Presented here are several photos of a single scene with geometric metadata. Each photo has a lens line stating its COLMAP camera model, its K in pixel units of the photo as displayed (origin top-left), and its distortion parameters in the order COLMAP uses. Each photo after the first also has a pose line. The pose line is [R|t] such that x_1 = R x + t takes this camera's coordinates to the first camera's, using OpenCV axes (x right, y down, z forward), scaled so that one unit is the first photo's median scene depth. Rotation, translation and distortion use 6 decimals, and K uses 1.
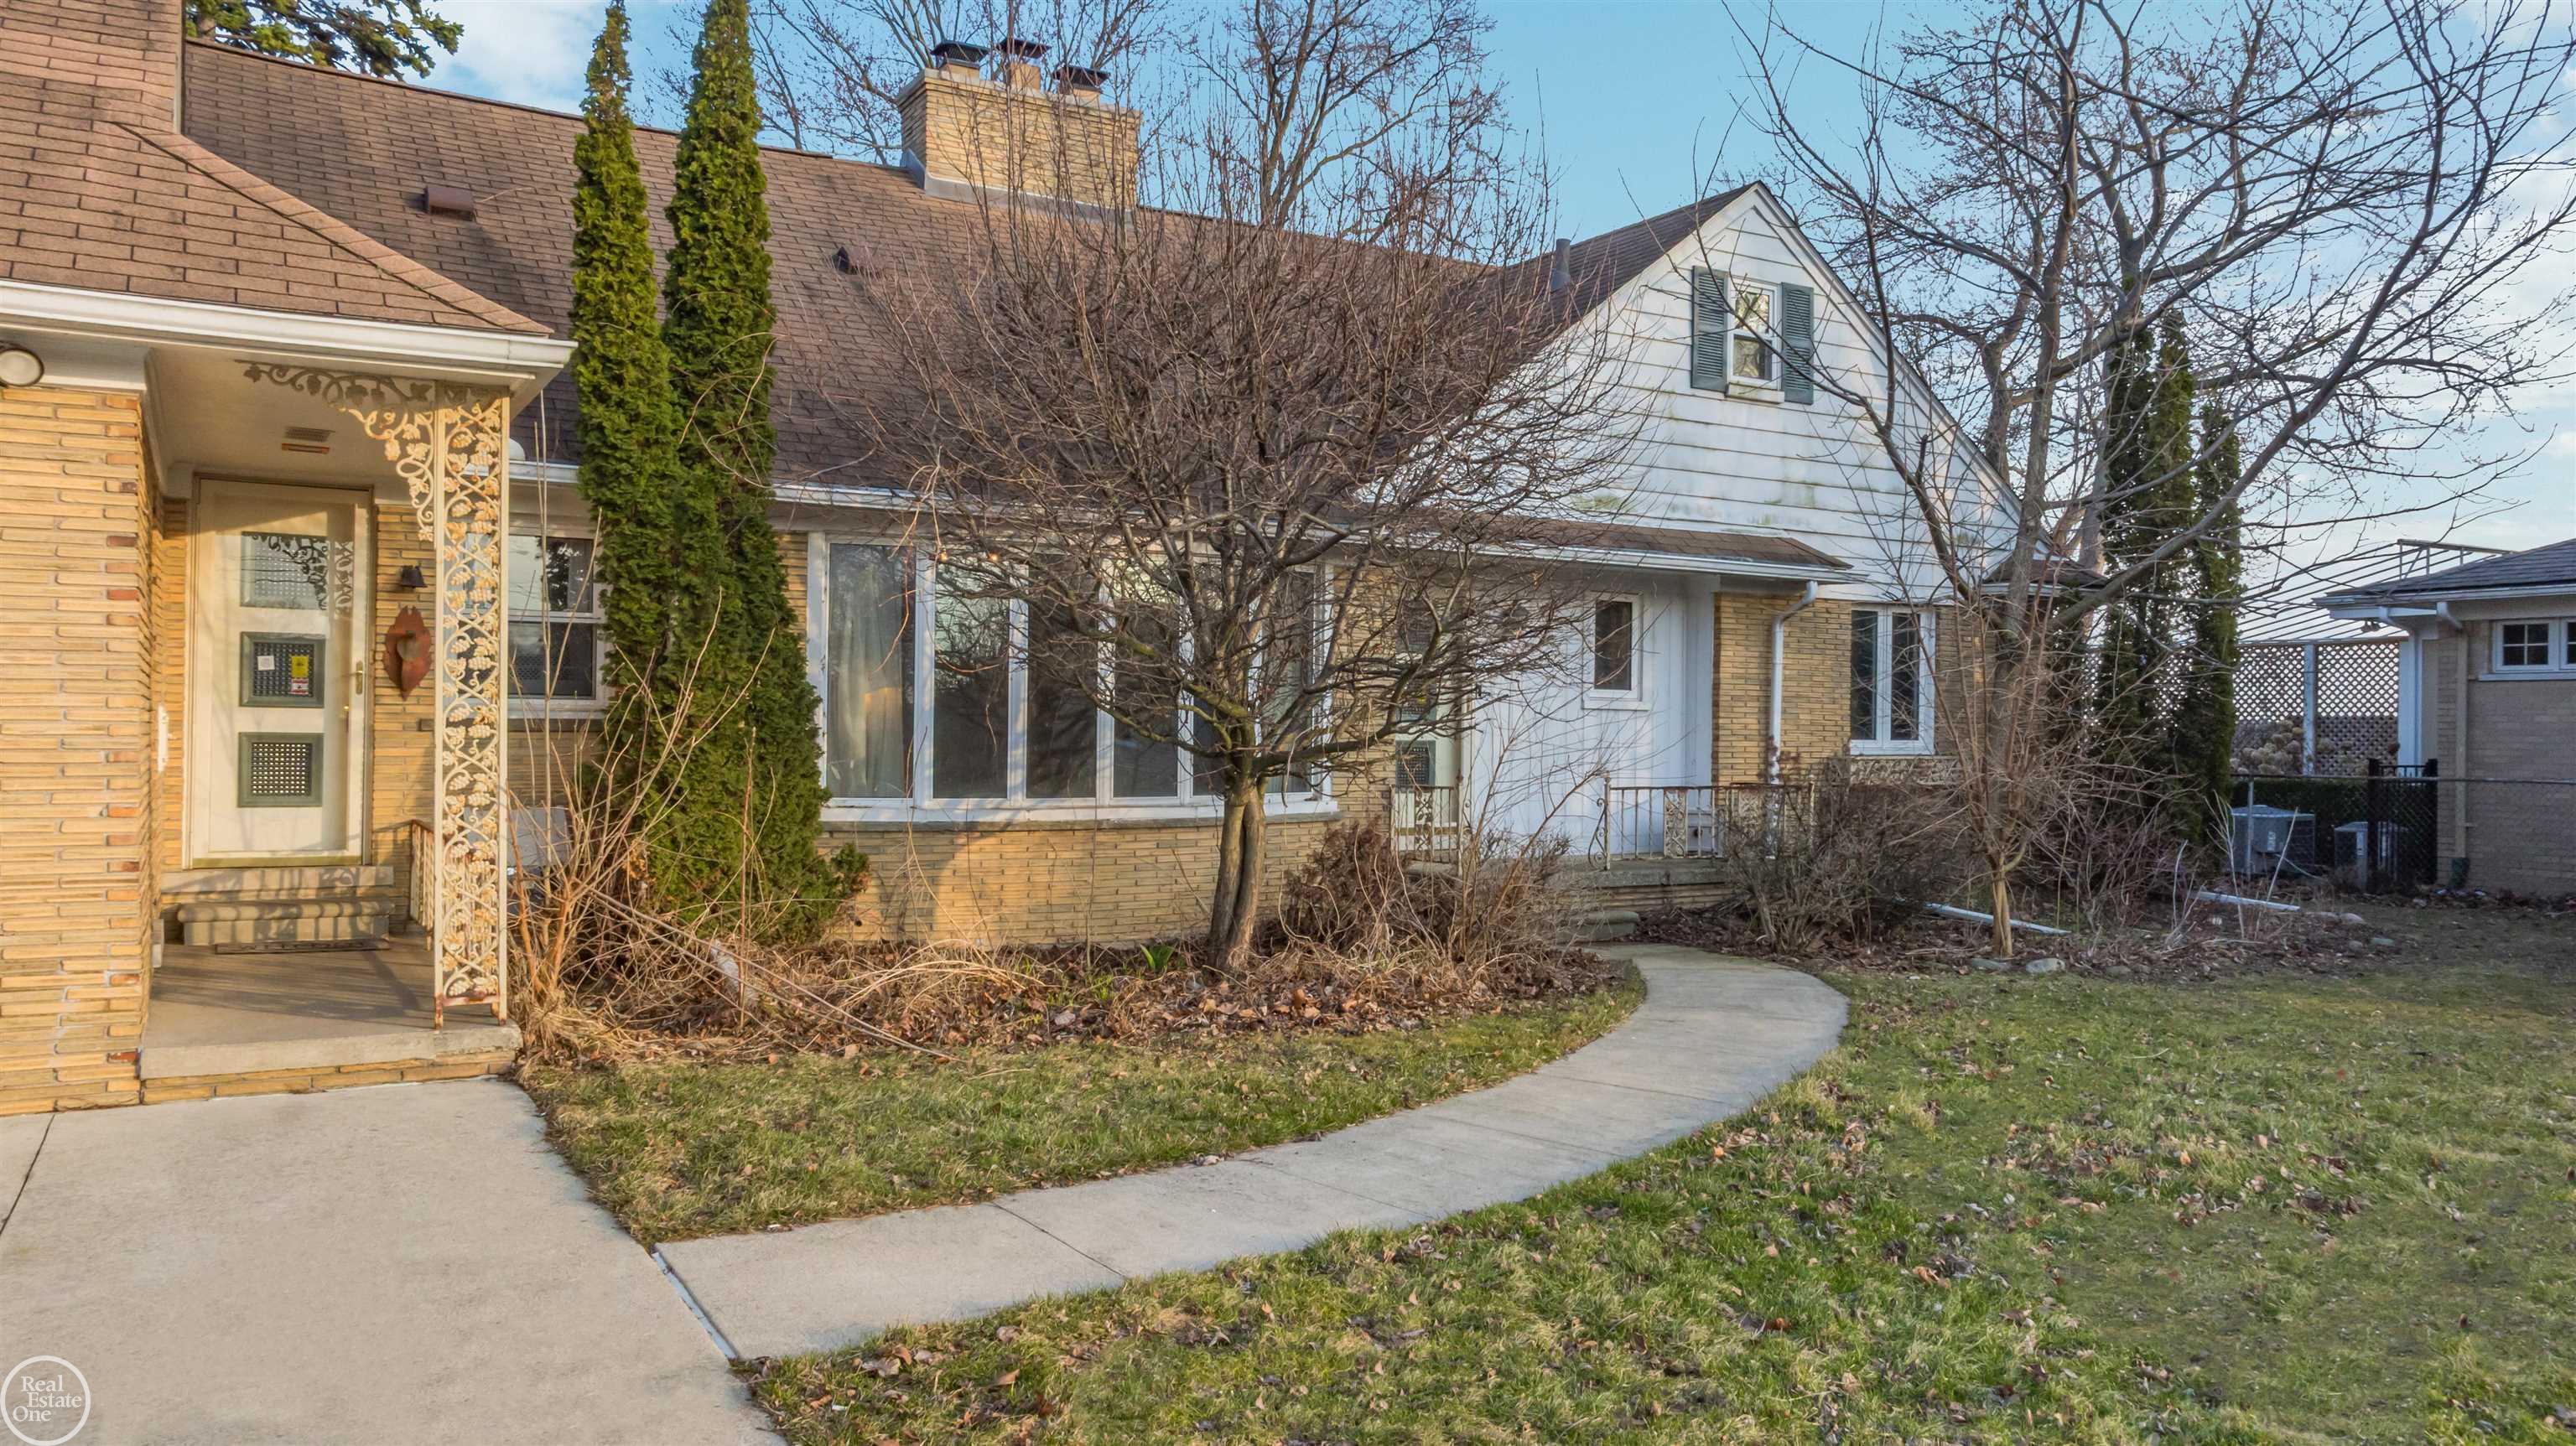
lens RADIAL K [[1825.2, 0, 1288.4], [0, 1825.2, 727.9], [0, 0, 1]] dist [-0.017711, 0.004083]
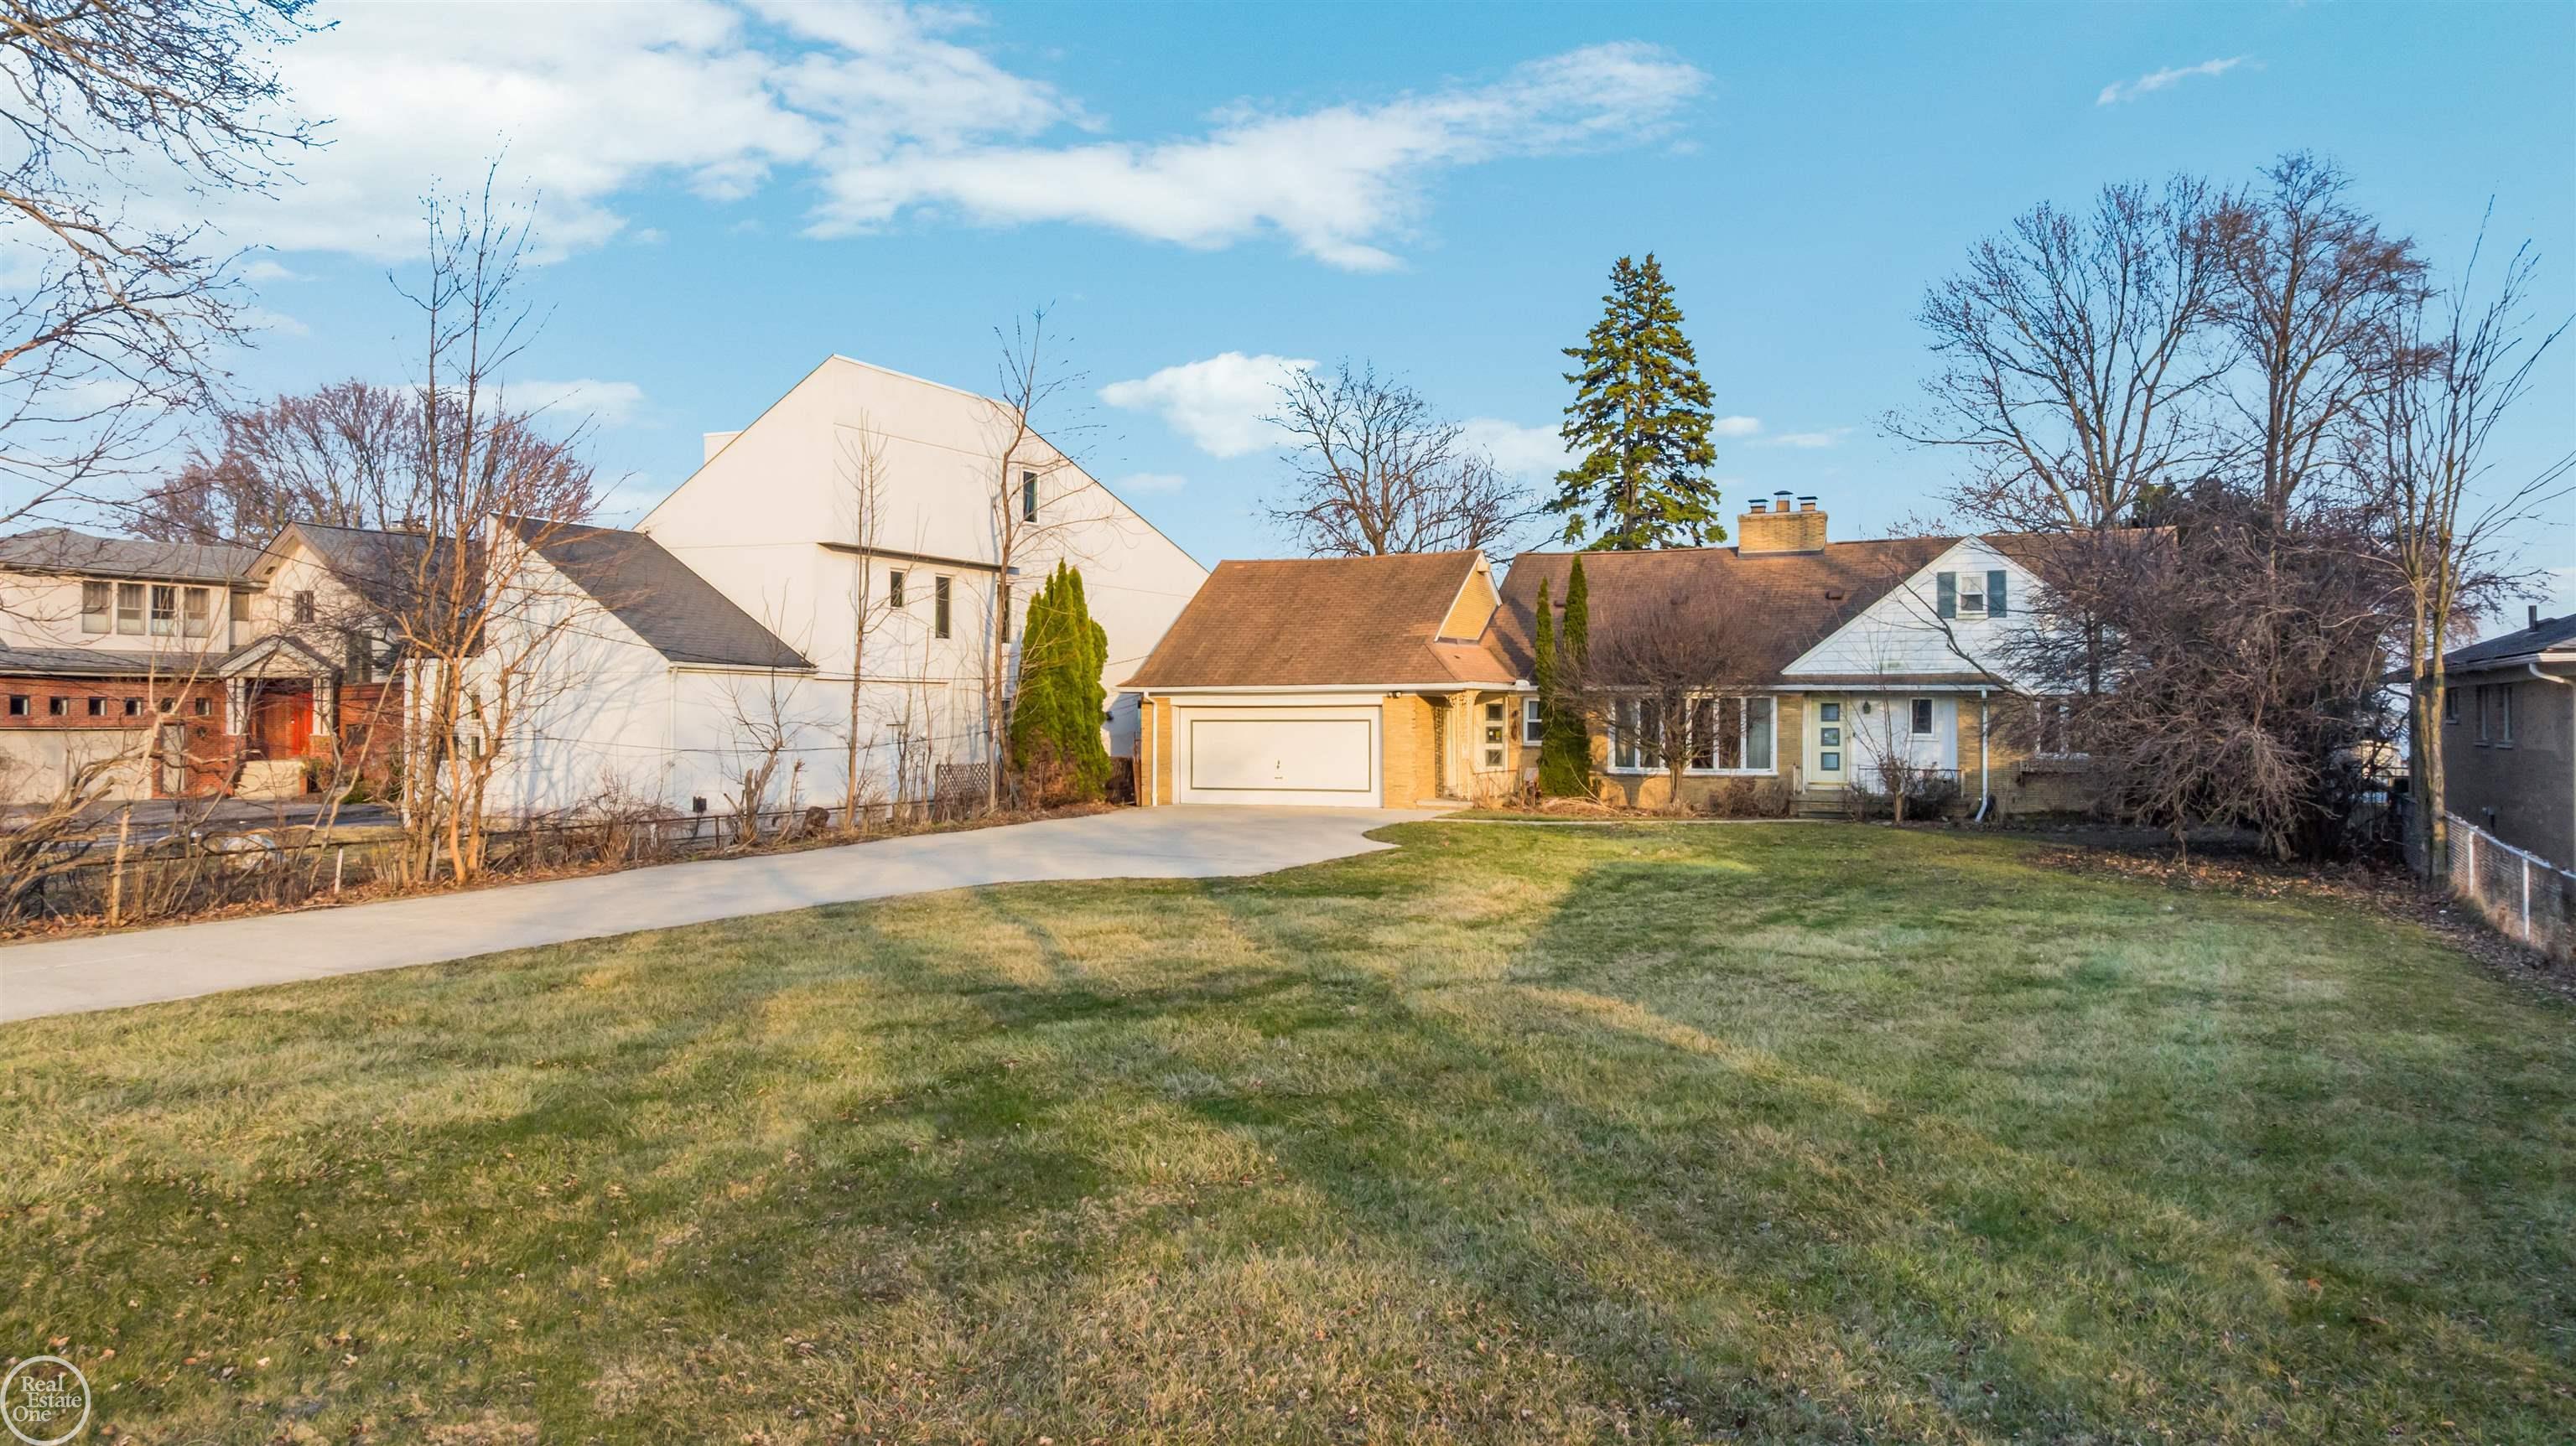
lens RADIAL K [[1825.2, 0, 1267.8], [0, 1825.2, 730.1], [0, 0, 1]] dist [-0.017711, 0.004083]
pose [[0.558065, -0.006994, -0.829768, 2.294789], [0.002741, 0.999975, -0.006586, -0.013591], [0.829792, 0.001401, 0.558070, -1.564701]]
